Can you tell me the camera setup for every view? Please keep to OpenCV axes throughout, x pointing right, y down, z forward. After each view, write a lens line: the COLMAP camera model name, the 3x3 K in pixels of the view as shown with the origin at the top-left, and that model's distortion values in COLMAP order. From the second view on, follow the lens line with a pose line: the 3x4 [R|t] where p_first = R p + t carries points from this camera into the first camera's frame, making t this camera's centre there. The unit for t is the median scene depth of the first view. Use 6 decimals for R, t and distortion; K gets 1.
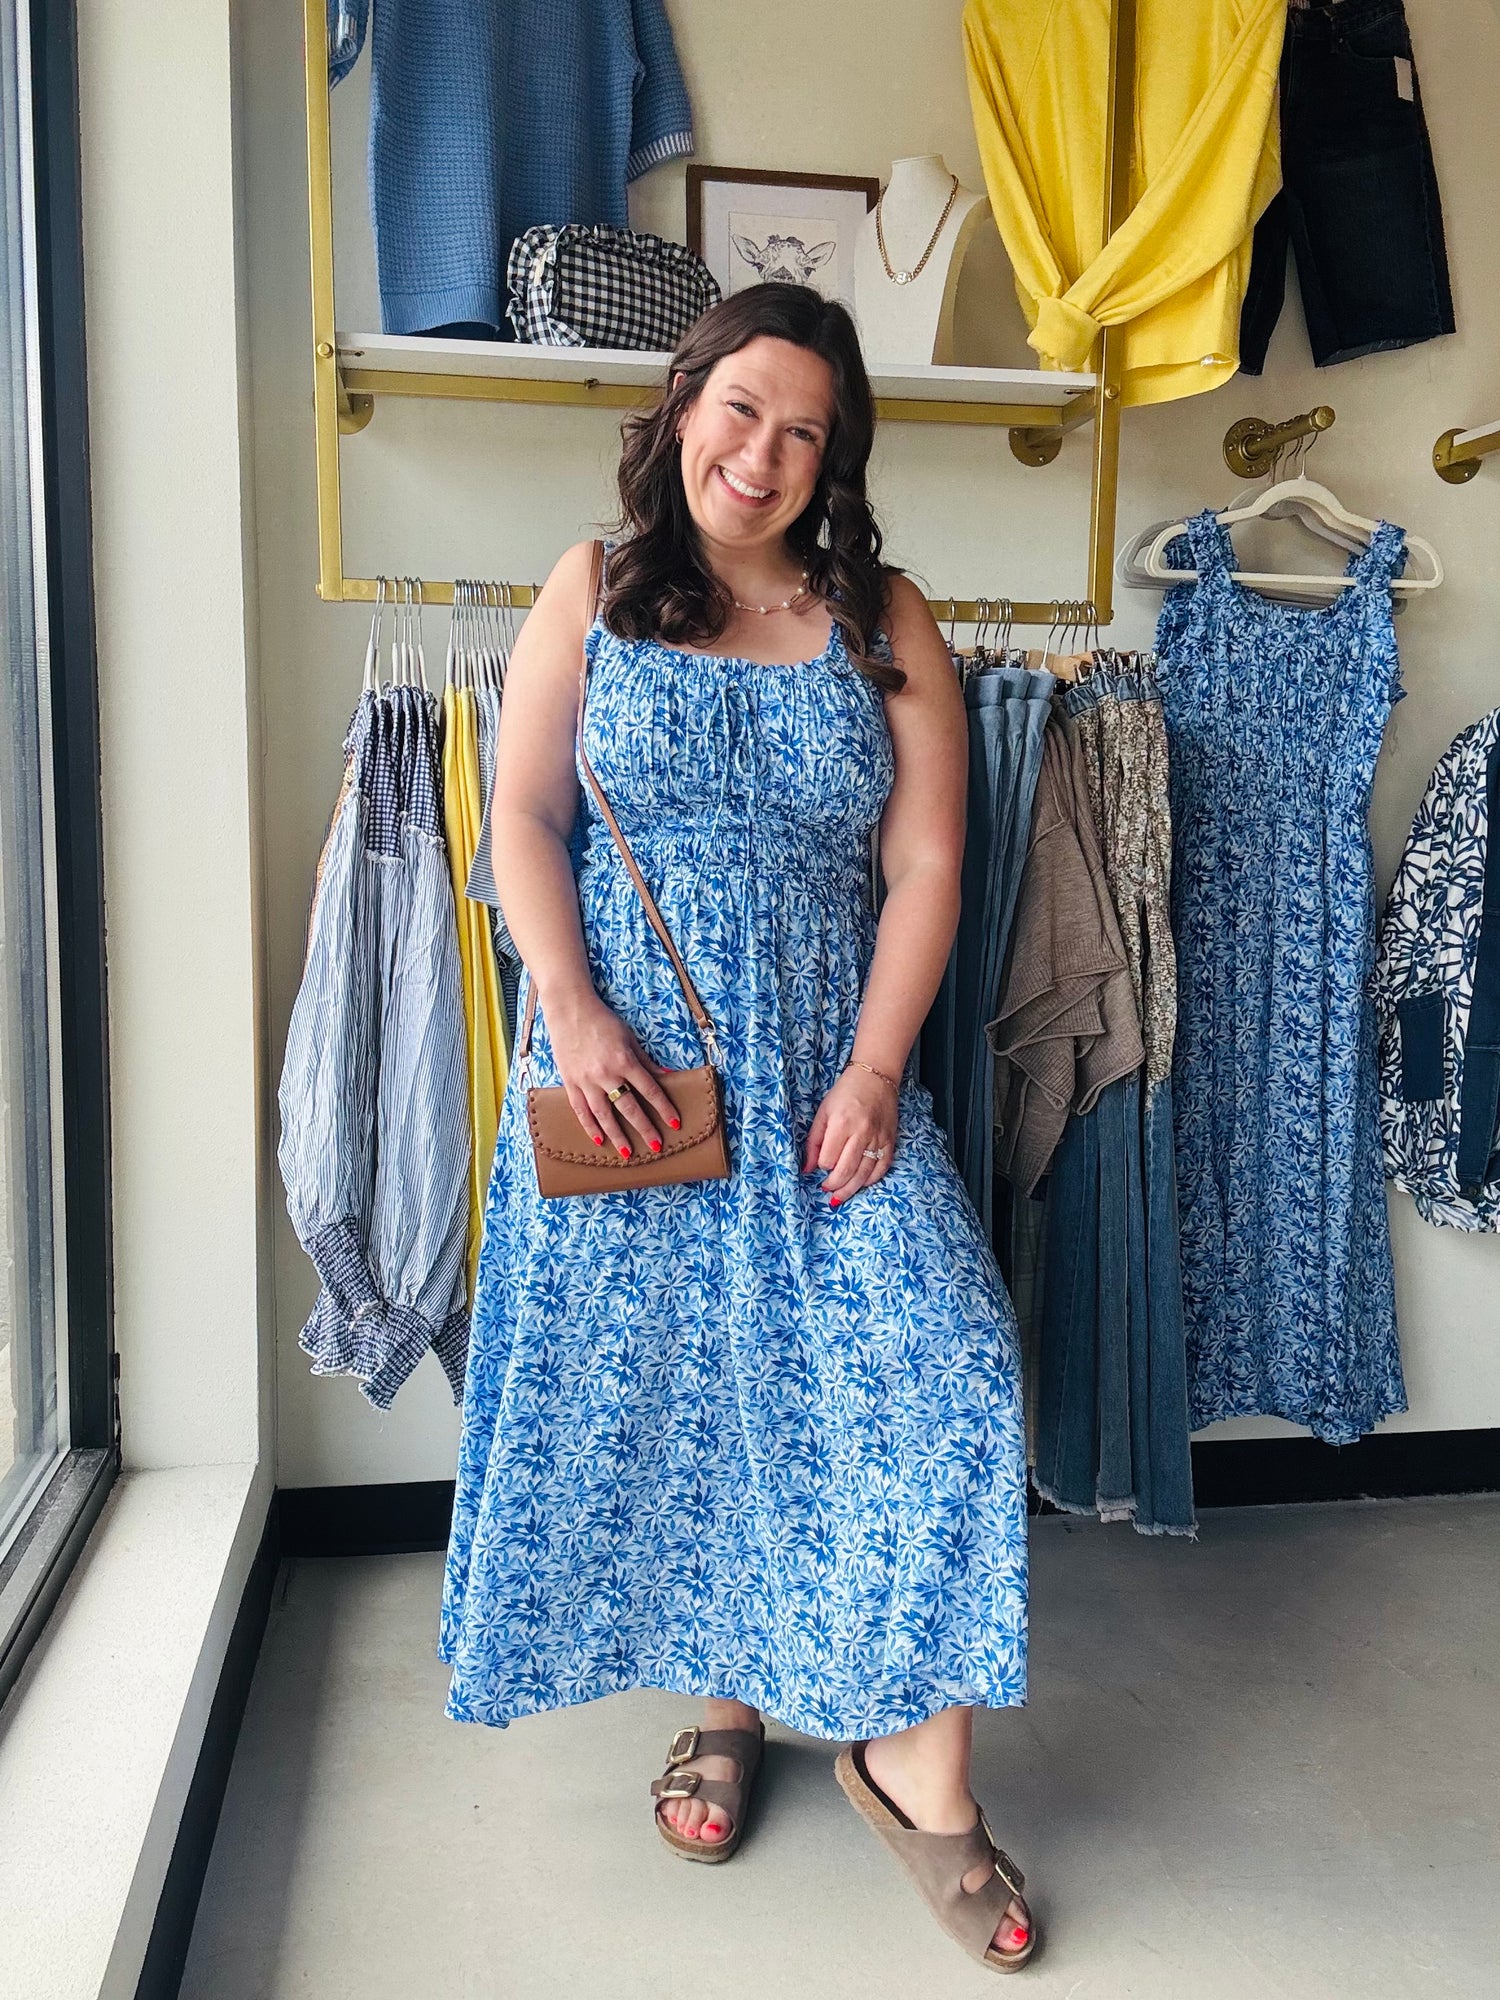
lens RADIAL K [[1727.5, 0, 750.0], [0, 1727.5, 1000.0], [0, 0, 1]] dist [0.132494, -0.252655]
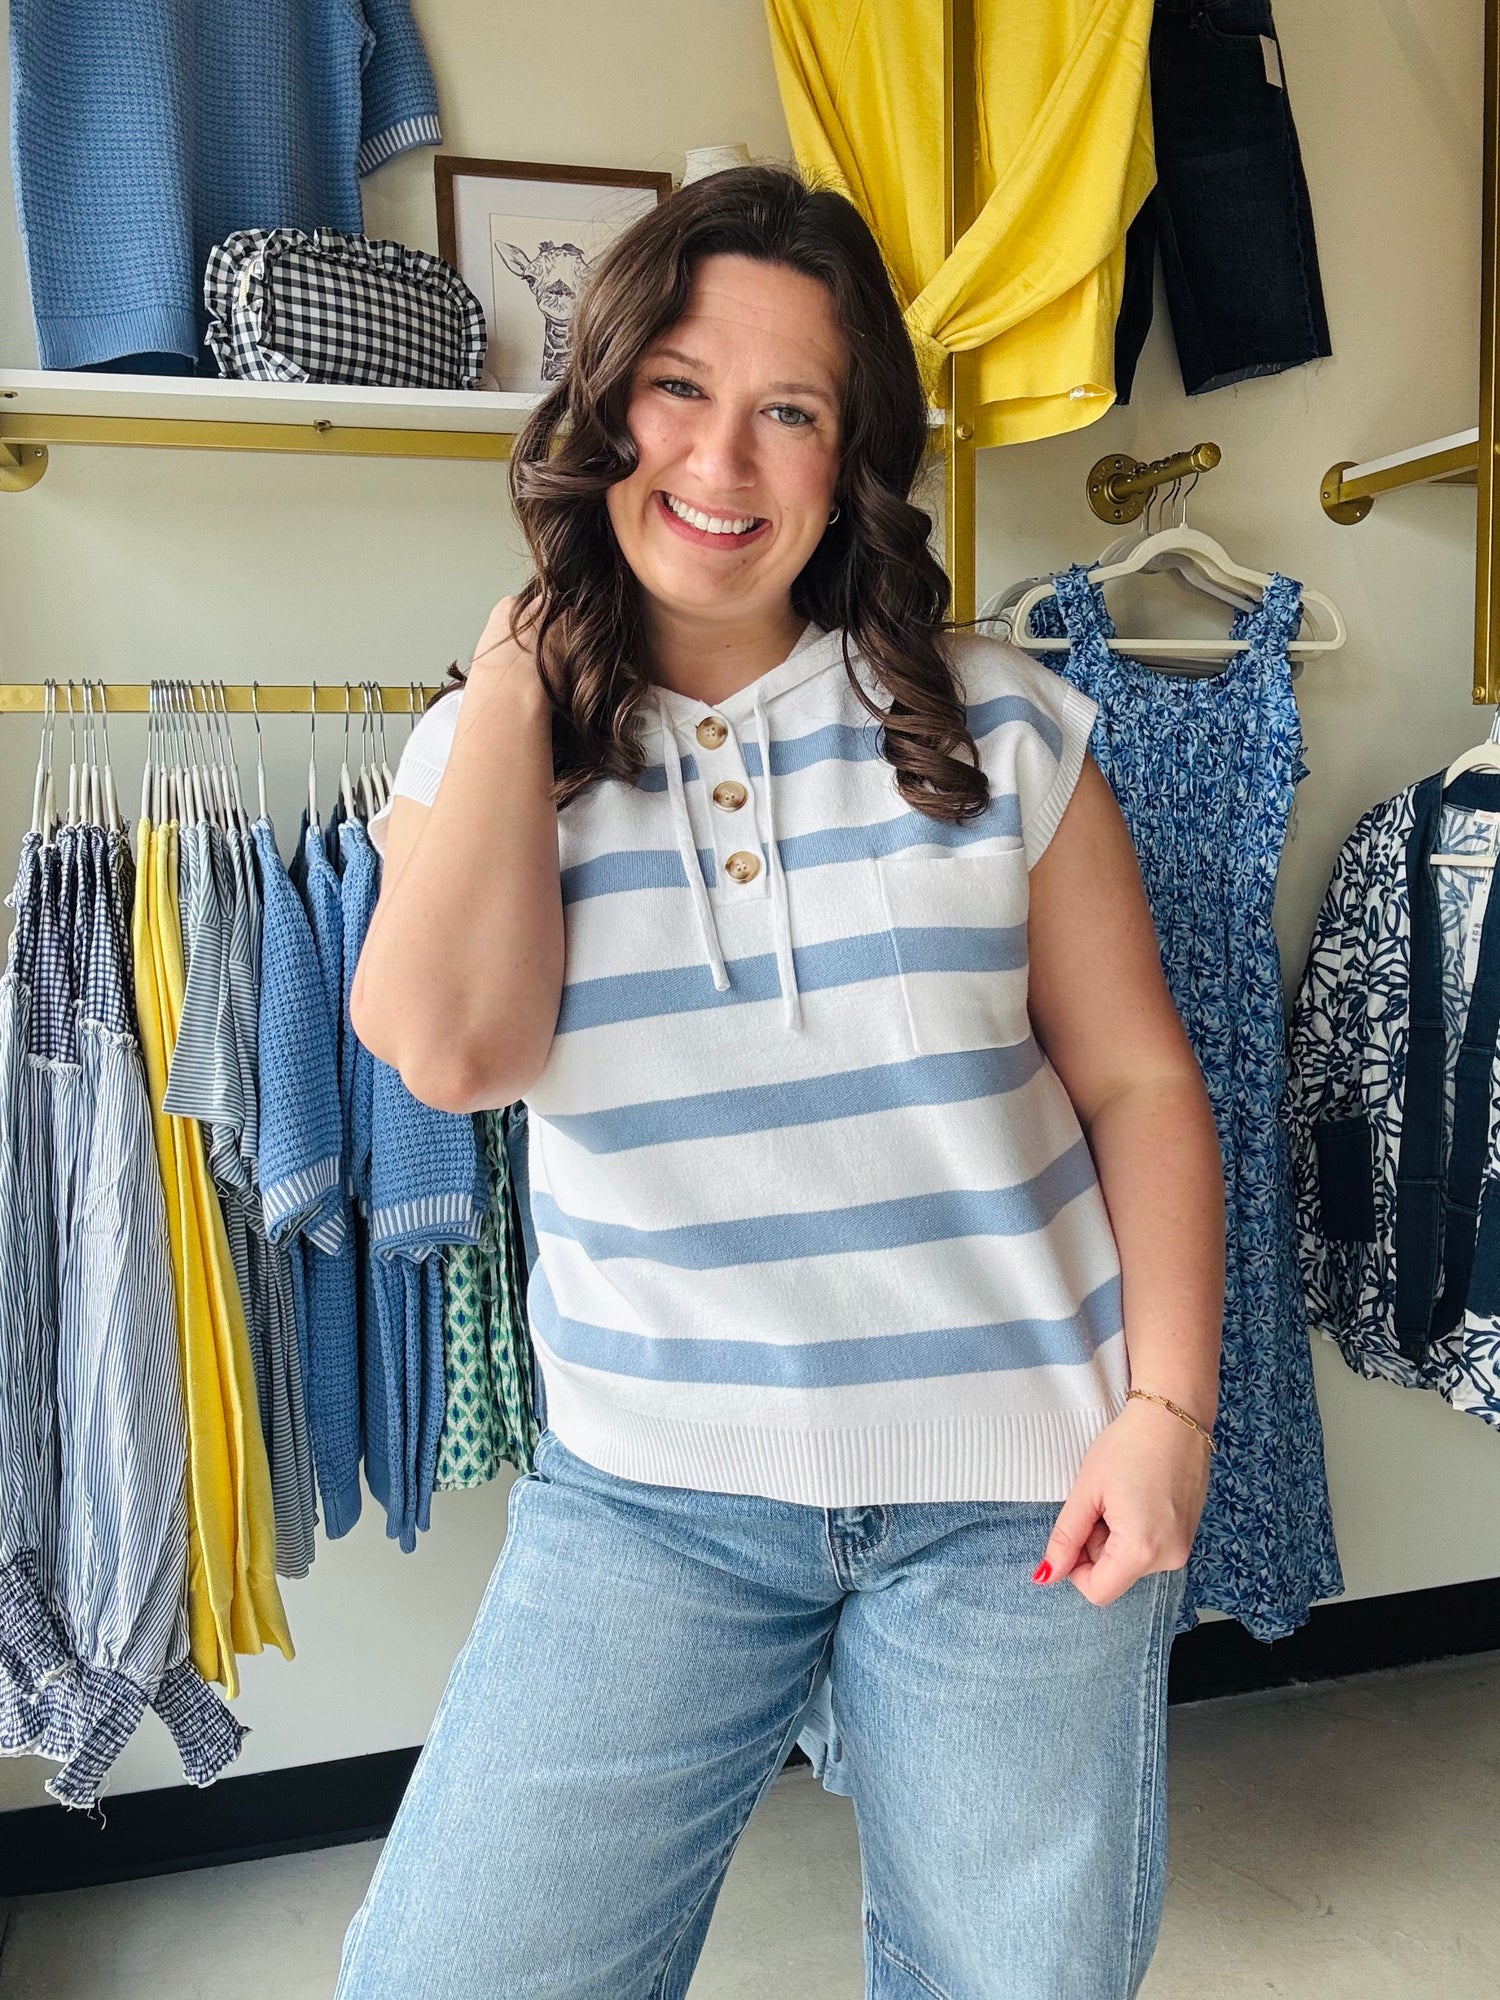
lens RADIAL K [[1727.5, 0, 750.0], [0, 1727.5, 1000.0], [0, 0, 1]] dist [0.132494, -0.252655]
pose [[0.994394, -0.044531, 0.095900, 0.013284], [0.045006, 0.998983, -0.002792, -0.074734], [-0.095678, 0.007093, 0.995387, 0.175361]]
